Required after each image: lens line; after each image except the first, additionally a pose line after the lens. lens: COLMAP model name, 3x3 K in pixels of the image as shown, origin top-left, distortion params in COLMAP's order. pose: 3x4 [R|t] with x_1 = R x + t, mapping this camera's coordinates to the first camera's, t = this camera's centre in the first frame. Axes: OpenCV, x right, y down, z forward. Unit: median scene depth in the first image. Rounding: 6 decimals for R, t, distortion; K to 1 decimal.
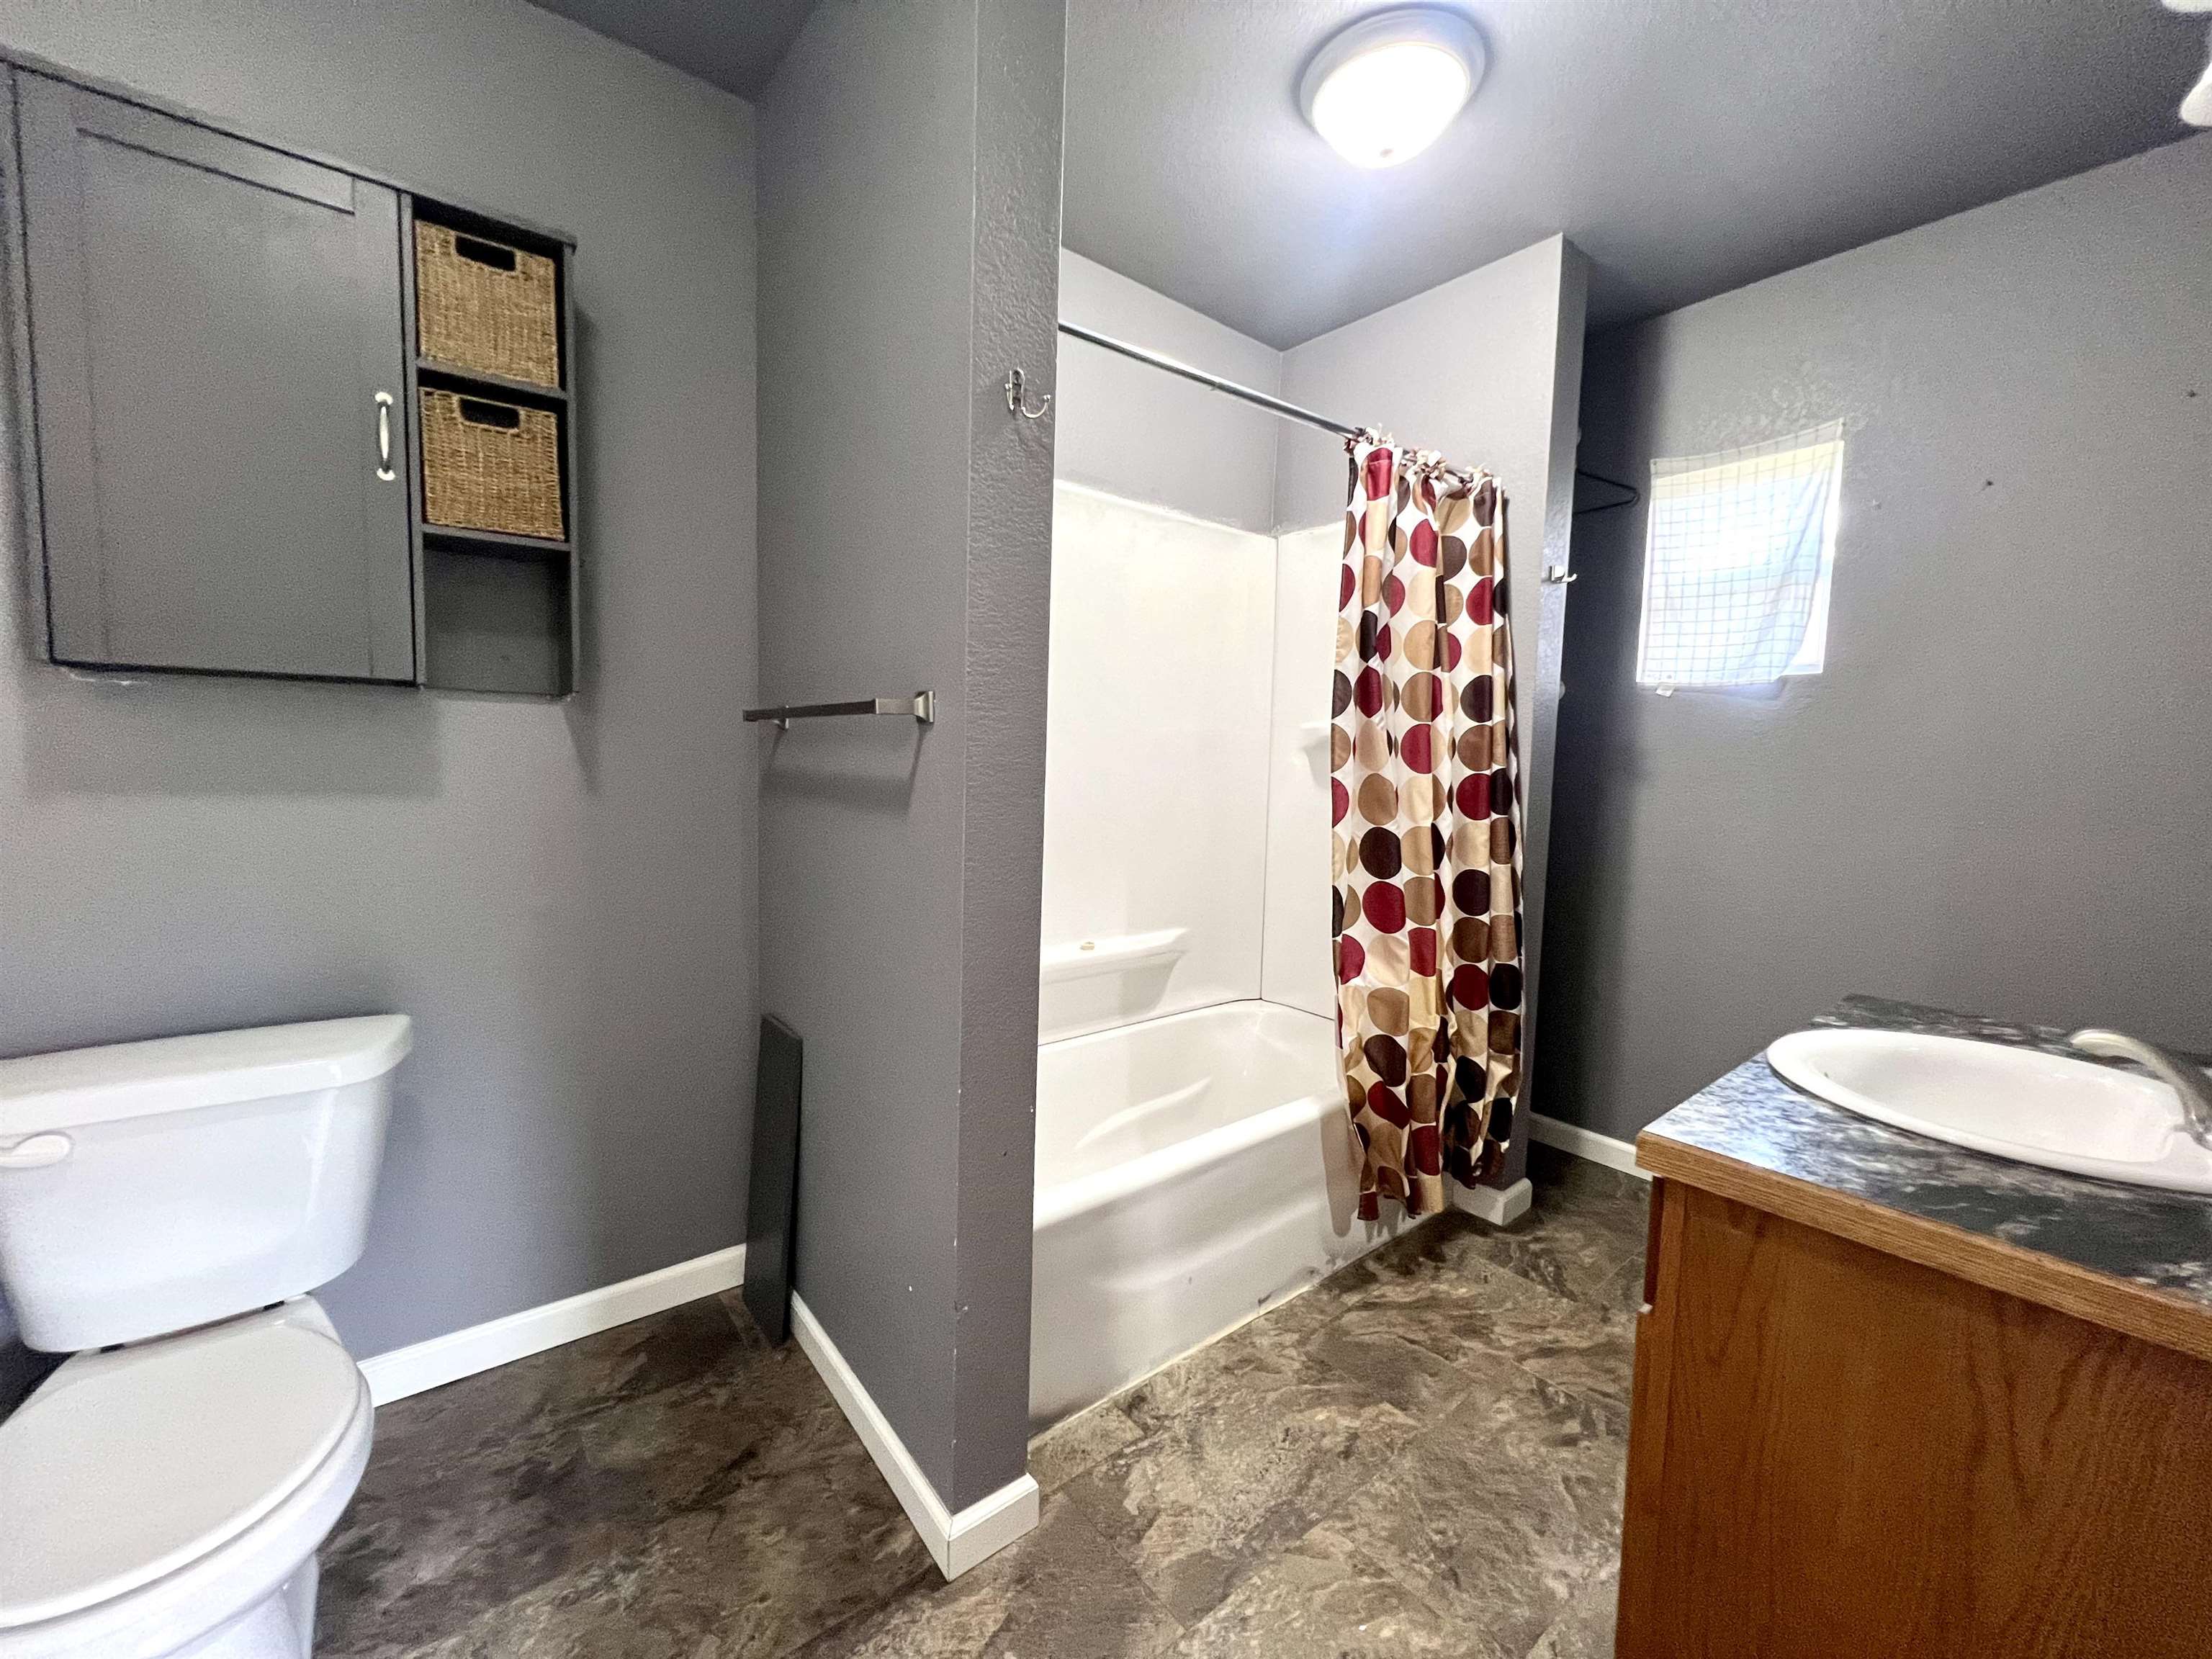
lens RADIAL K [[876.4, 0, 1108.2], [0, 876.4, 826.3], [0, 0, 1]] dist [-0.000042, -0.000266]
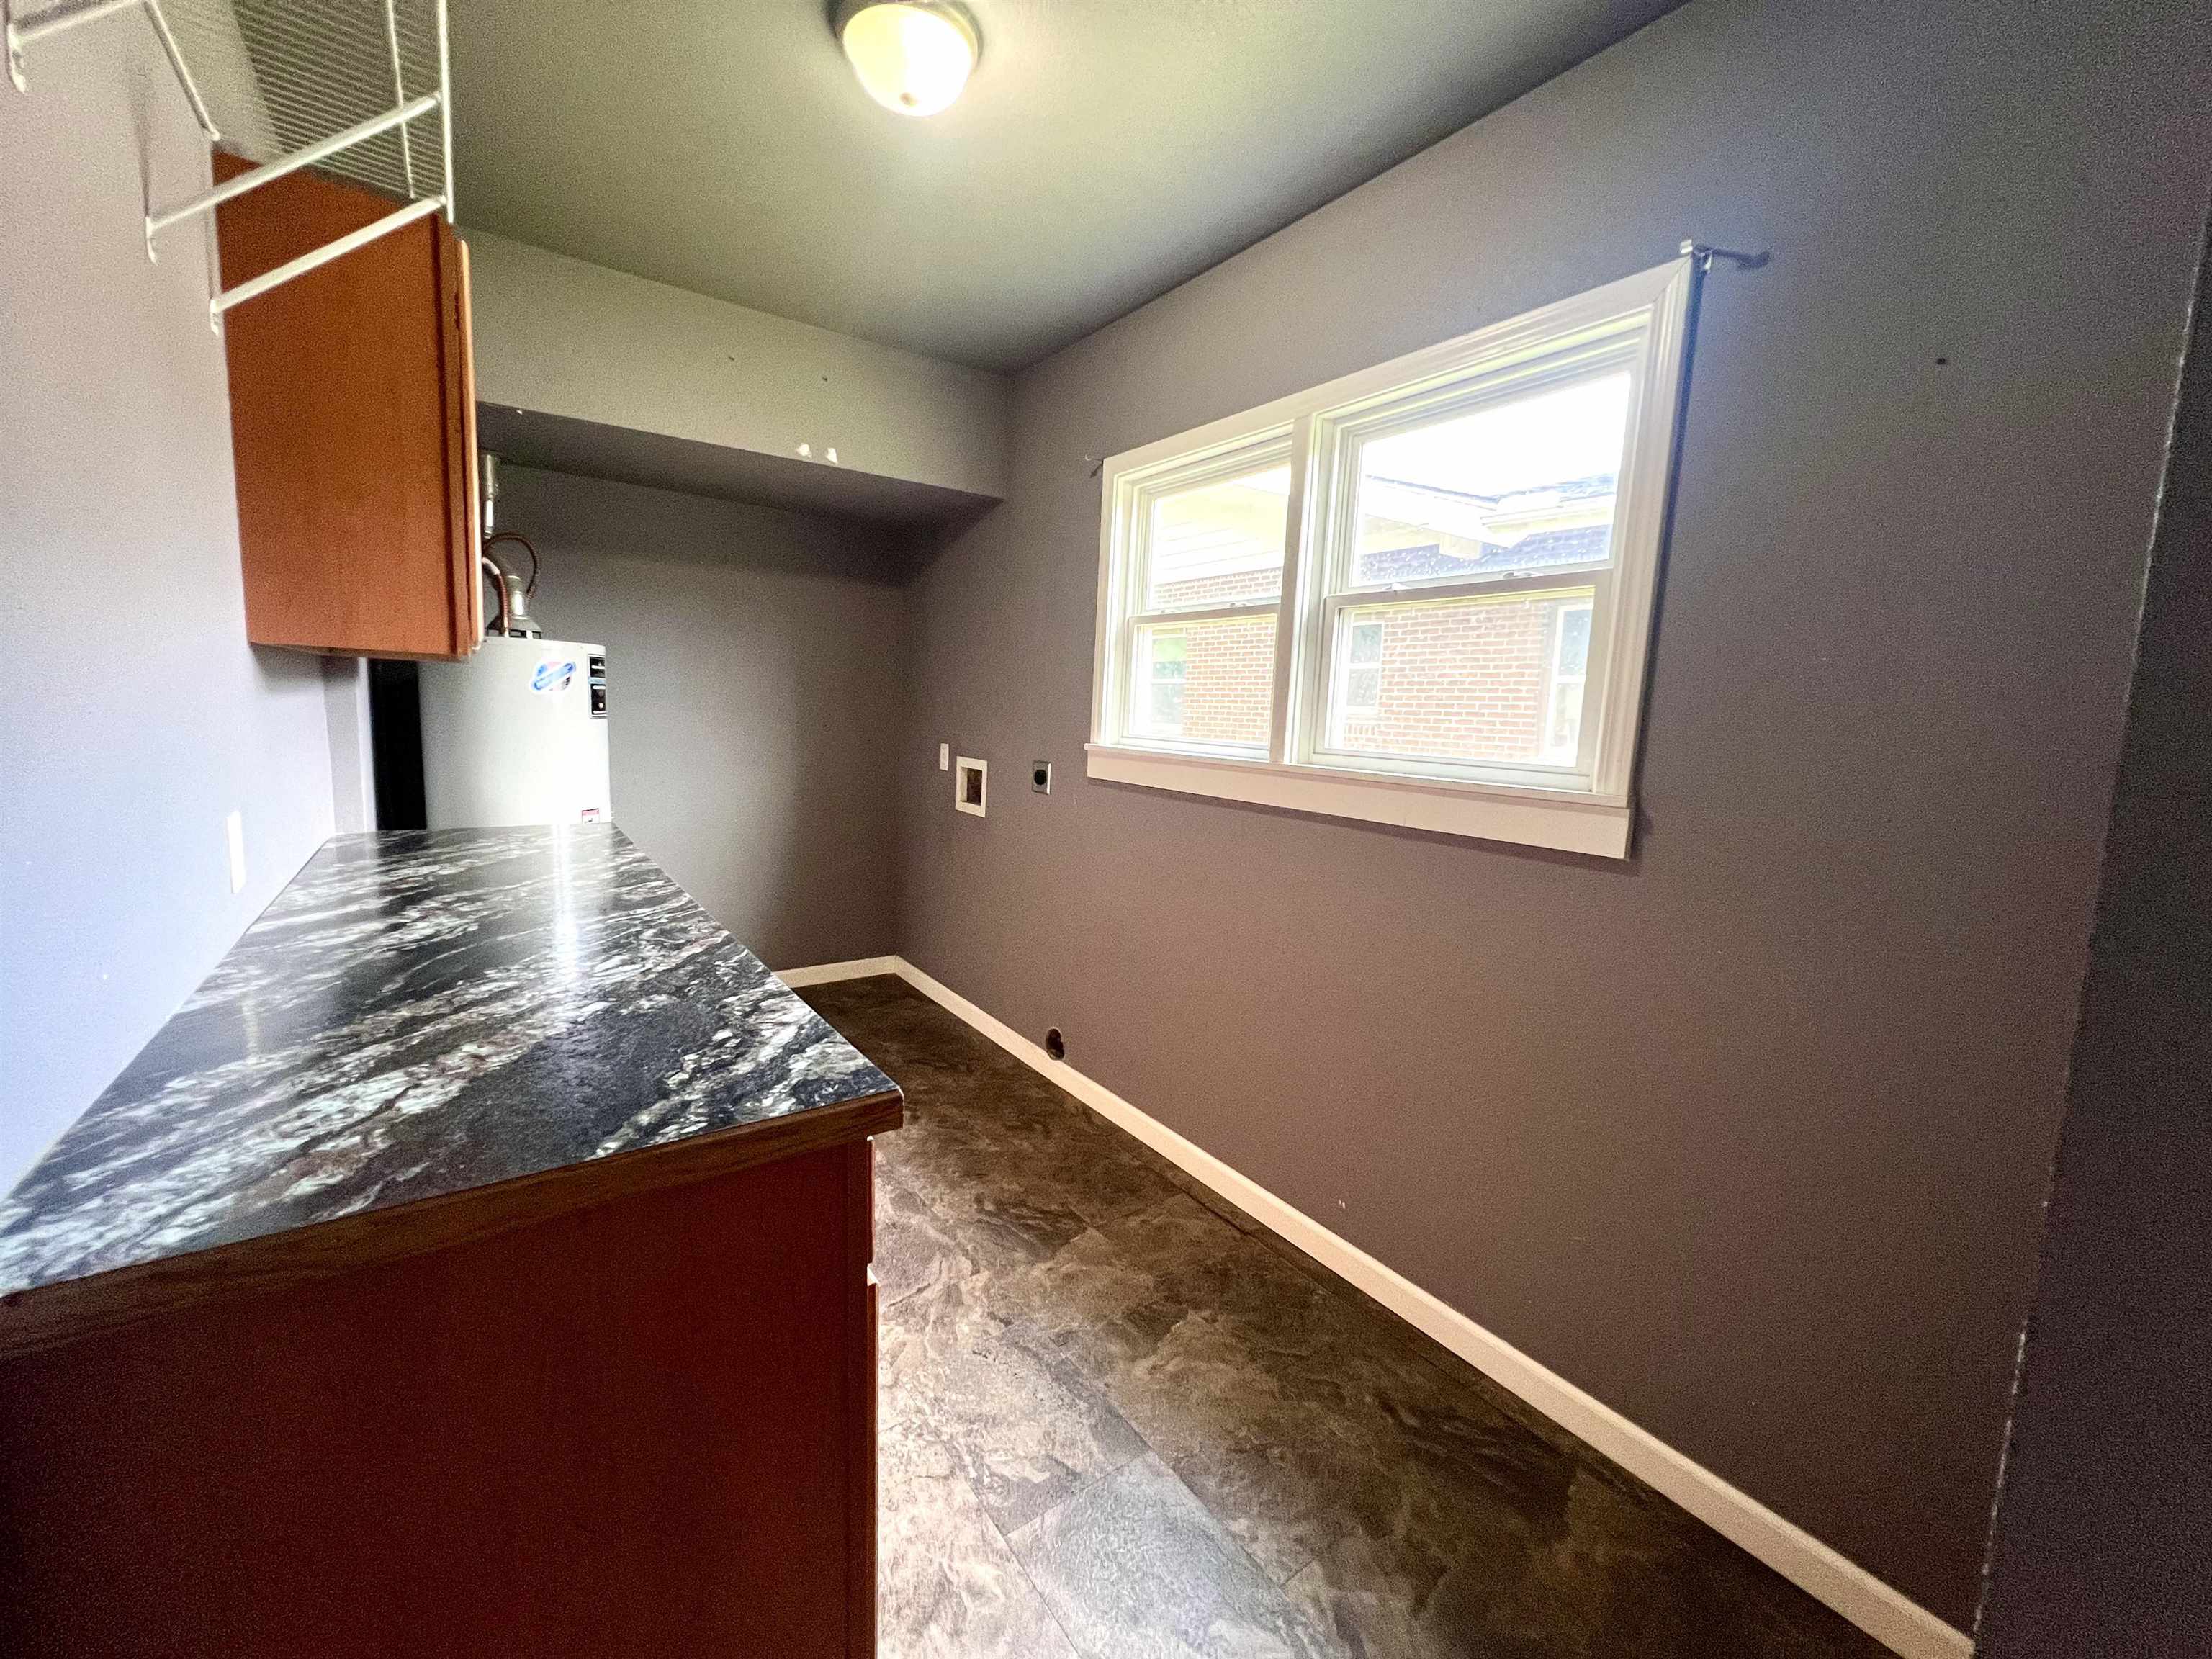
lens RADIAL K [[876.4, 0, 1107.3], [0, 876.4, 824.2], [0, 0, 1]] dist [-0.000042, -0.000266]
pose [[-0.059809, 0.097848, -0.993403, 2.150363], [-0.122818, 0.986901, 0.104602, -0.109667], [0.990625, 0.128264, -0.047008, 1.992131]]
